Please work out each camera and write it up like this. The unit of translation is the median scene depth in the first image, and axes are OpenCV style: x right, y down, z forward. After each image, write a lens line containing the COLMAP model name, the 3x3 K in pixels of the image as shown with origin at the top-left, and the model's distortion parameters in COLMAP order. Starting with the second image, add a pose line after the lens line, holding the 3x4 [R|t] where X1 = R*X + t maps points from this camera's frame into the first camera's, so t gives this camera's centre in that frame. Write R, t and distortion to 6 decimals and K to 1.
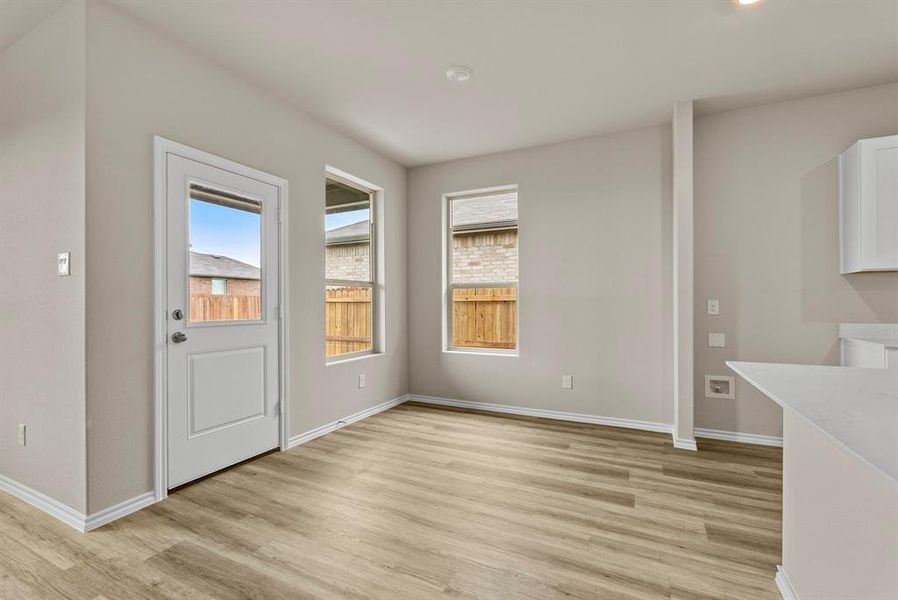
lens RADIAL K [[400.1, 0, 447.0], [0, 400.1, 303.7], [0, 0, 1]] dist [-0.002874, -0.000509]
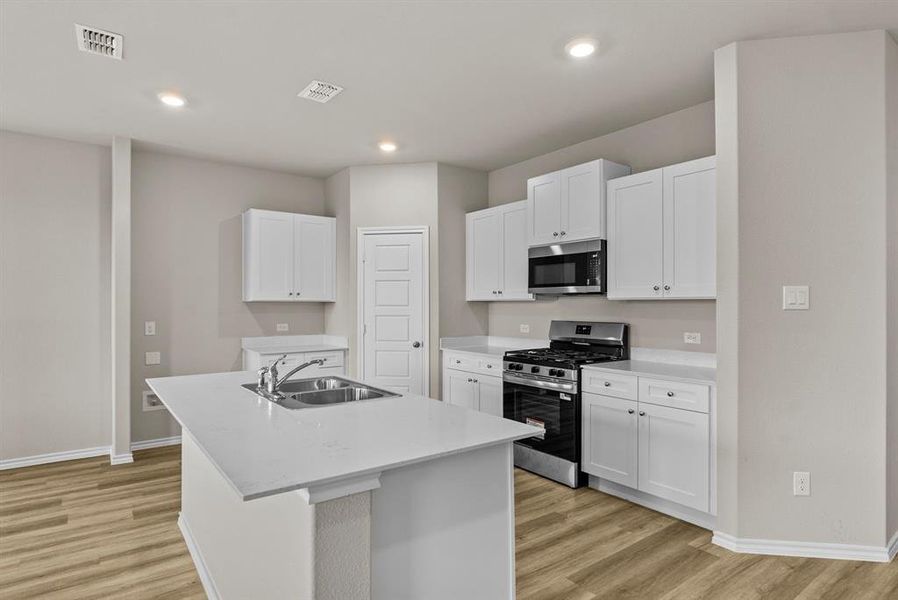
lens RADIAL K [[492.3, 0, 452.4], [0, 492.3, 303.5], [0, 0, 1]] dist [-0.002600, 0.000681]
pose [[0.449410, 0.005341, 0.893310, -0.171657], [-0.001216, 0.999985, -0.005366, -0.054650], [-0.893325, 0.001325, 0.449410, -0.356980]]
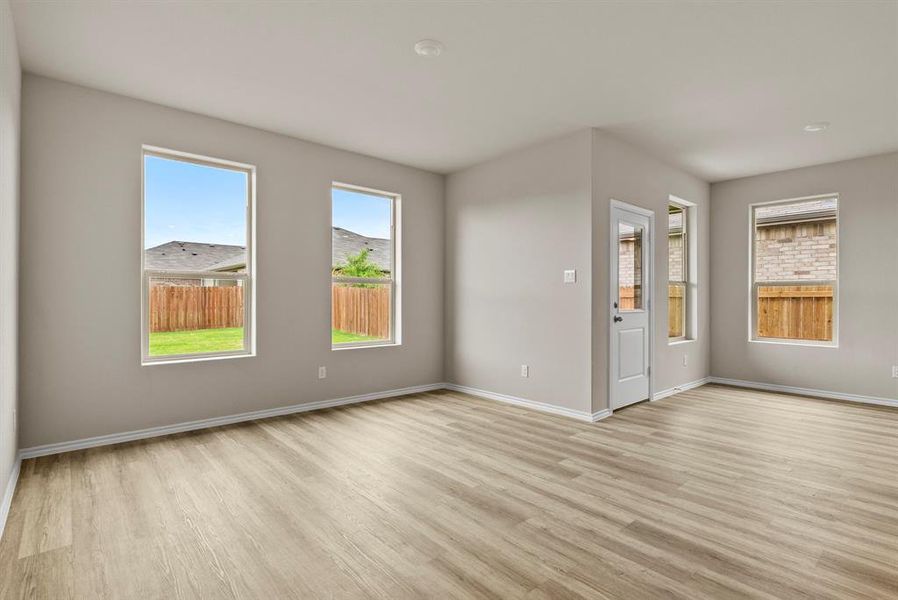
lens RADIAL K [[437.4, 0, 454.5], [0, 437.4, 300.5], [0, 0, 1]] dist [0.003102, 0.000839]
pose [[0.927180, 0.006570, -0.374559, -0.444726], [-0.005872, 0.999978, 0.003005, 0.005186], [0.374570, -0.000586, 0.927198, -0.666648]]
